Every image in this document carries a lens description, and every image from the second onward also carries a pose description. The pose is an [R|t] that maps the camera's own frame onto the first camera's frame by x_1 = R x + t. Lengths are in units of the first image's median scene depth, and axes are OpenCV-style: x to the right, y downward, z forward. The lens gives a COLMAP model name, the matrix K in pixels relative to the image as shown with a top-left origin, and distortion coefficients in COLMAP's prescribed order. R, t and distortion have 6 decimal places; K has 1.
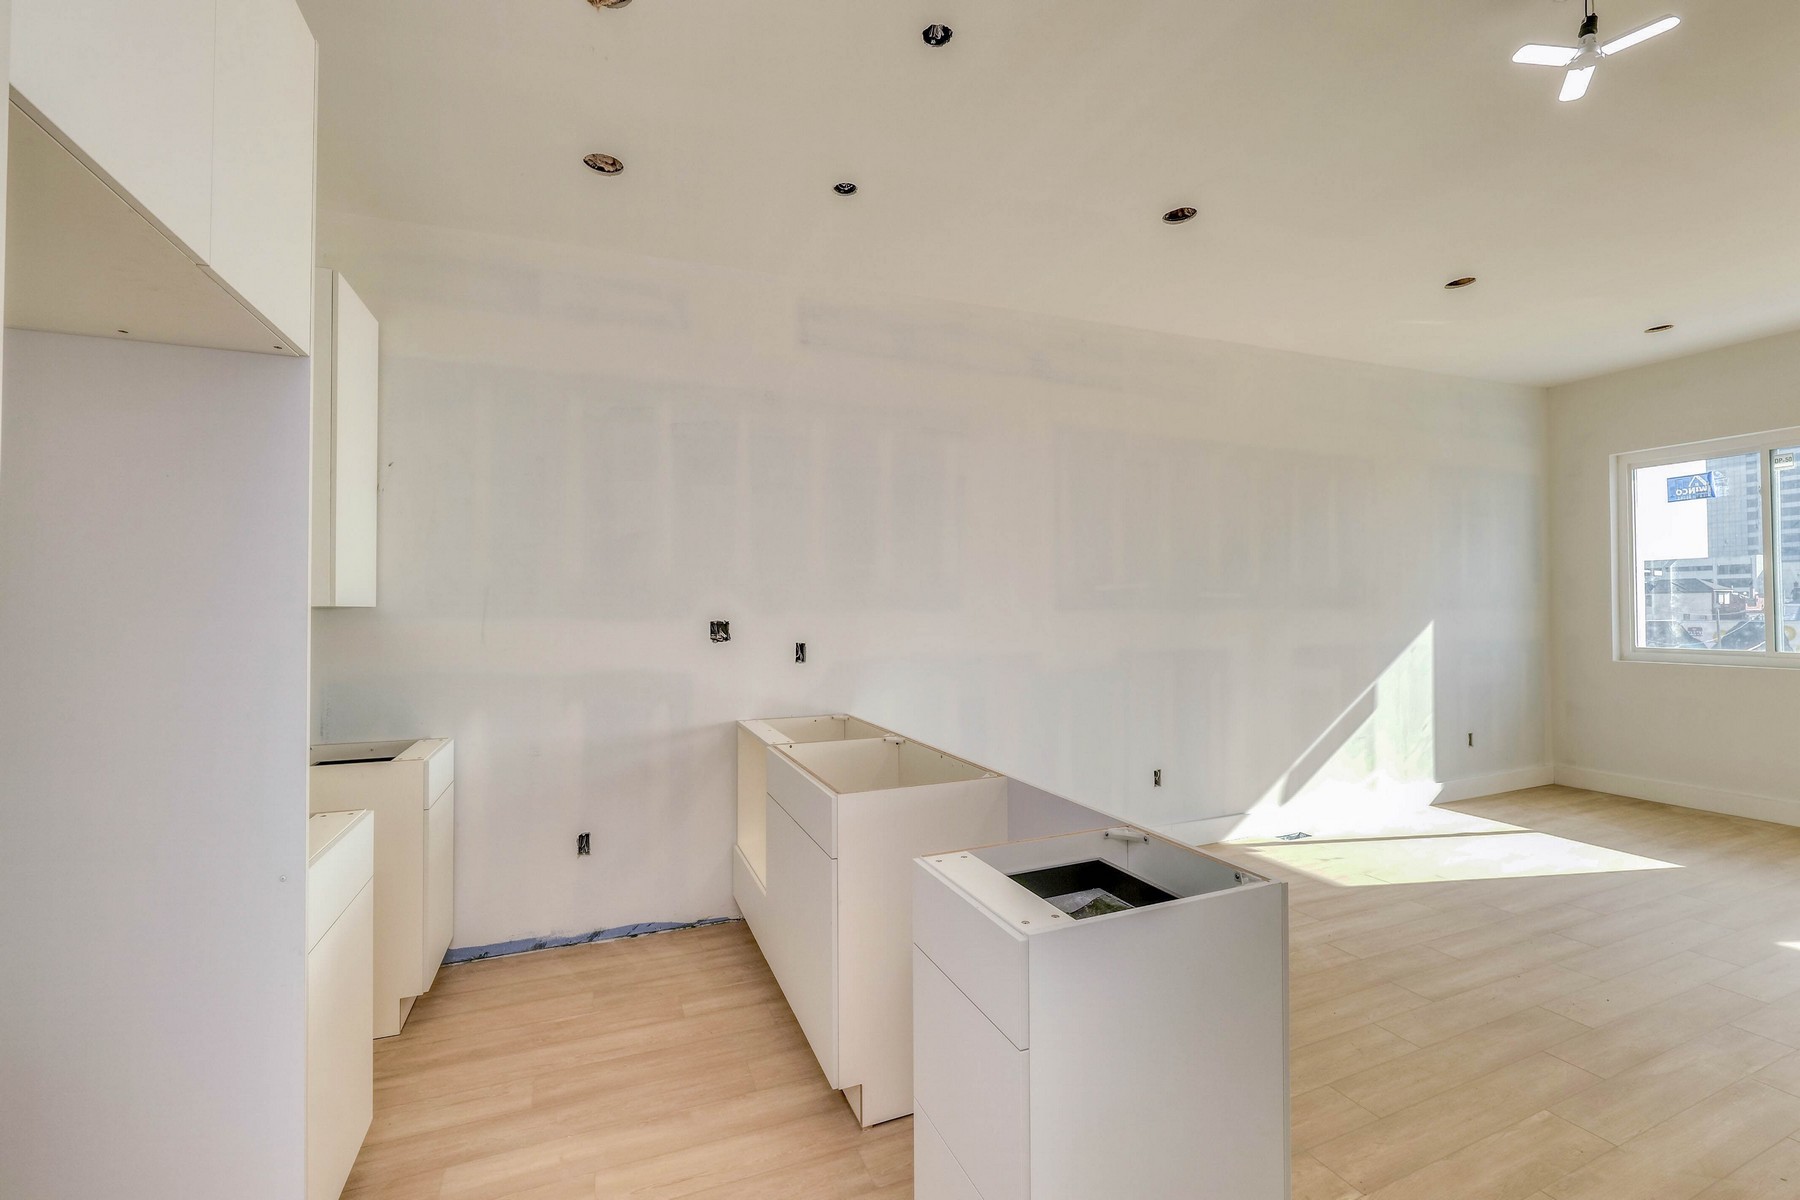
lens RADIAL K [[731.8, 0, 914.0], [0, 731.8, 589.1], [0, 0, 1]] dist [-0.009686, 0.003120]
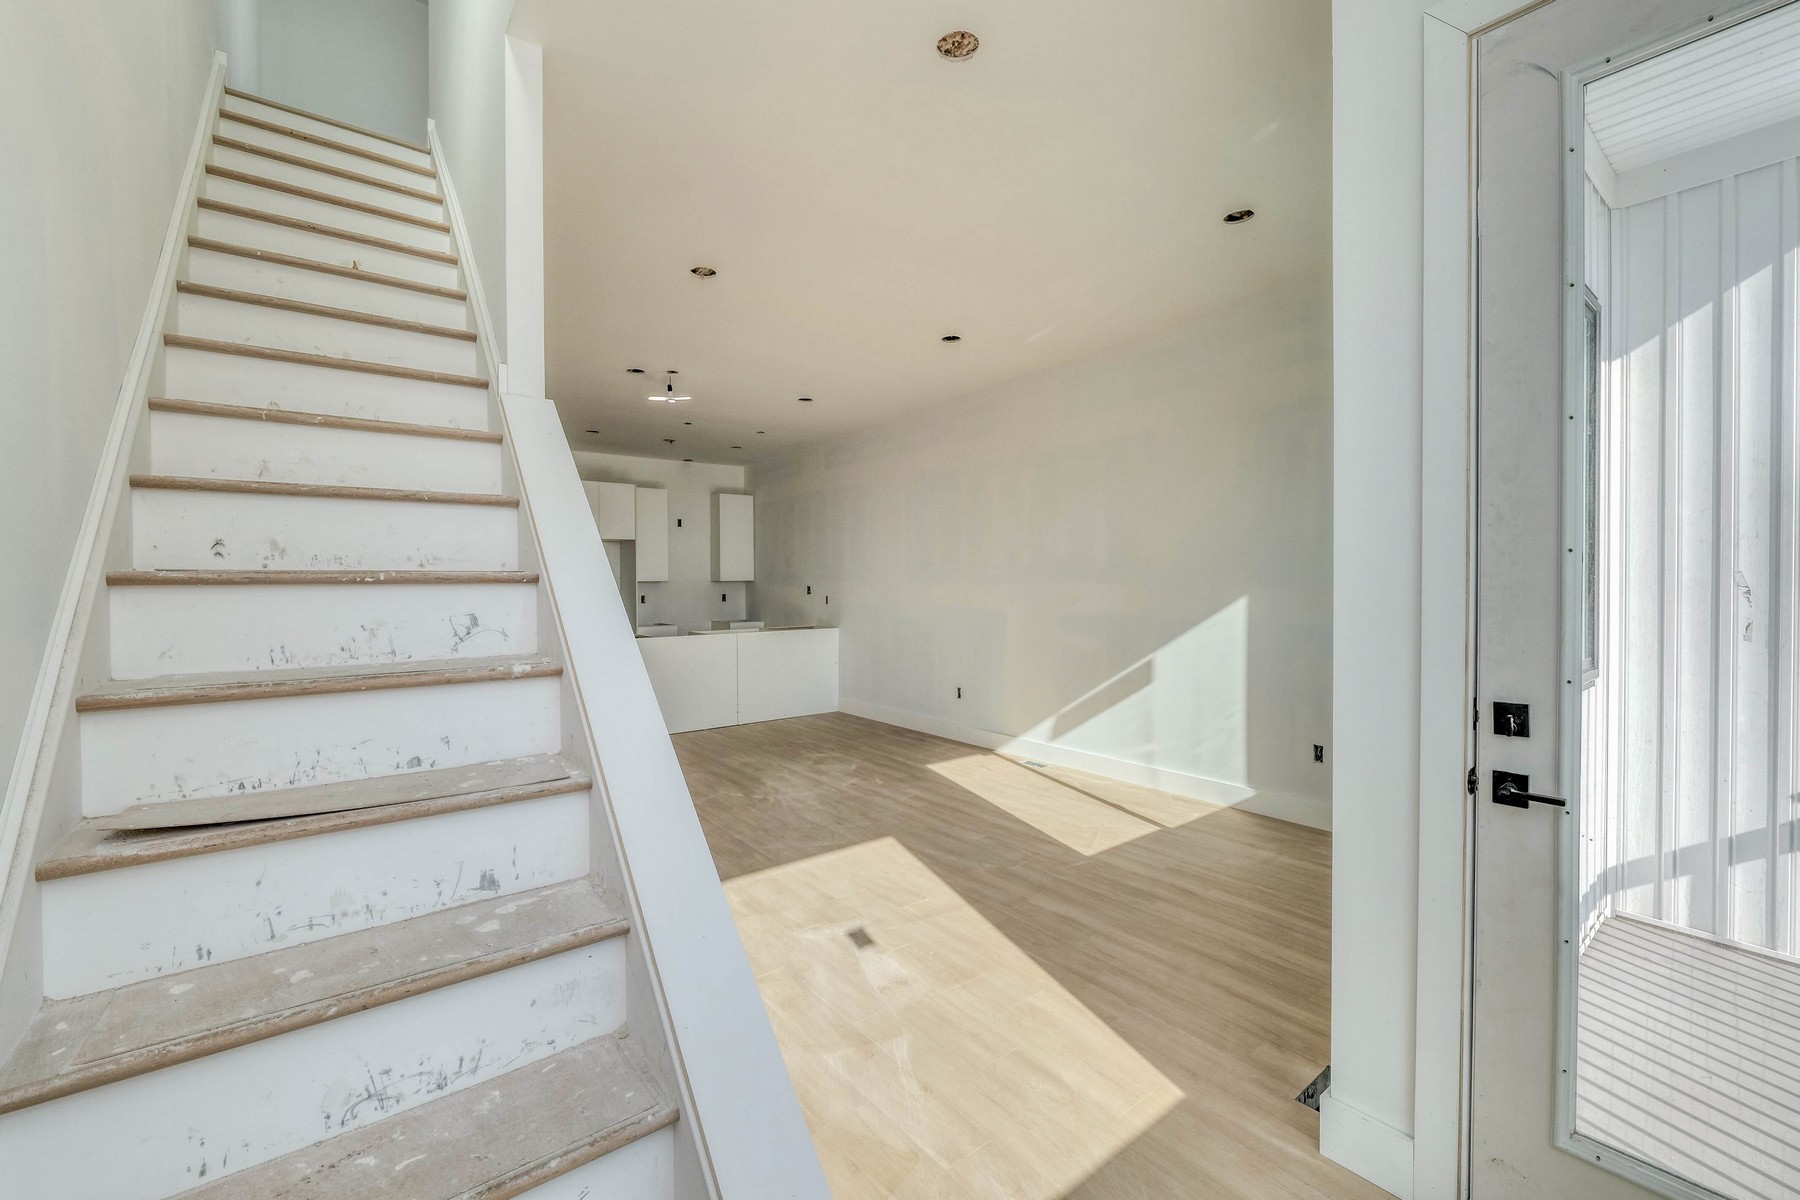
lens RADIAL K [[731.8, 0, 883.8], [0, 731.8, 574.6], [0, 0, 1]] dist [-0.009686, 0.003120]
pose [[0.248293, -0.000914, -0.968684, 1.507976], [0.041215, 0.999104, 0.009622, -0.007173], [0.967808, -0.042314, 0.248109, 0.406059]]
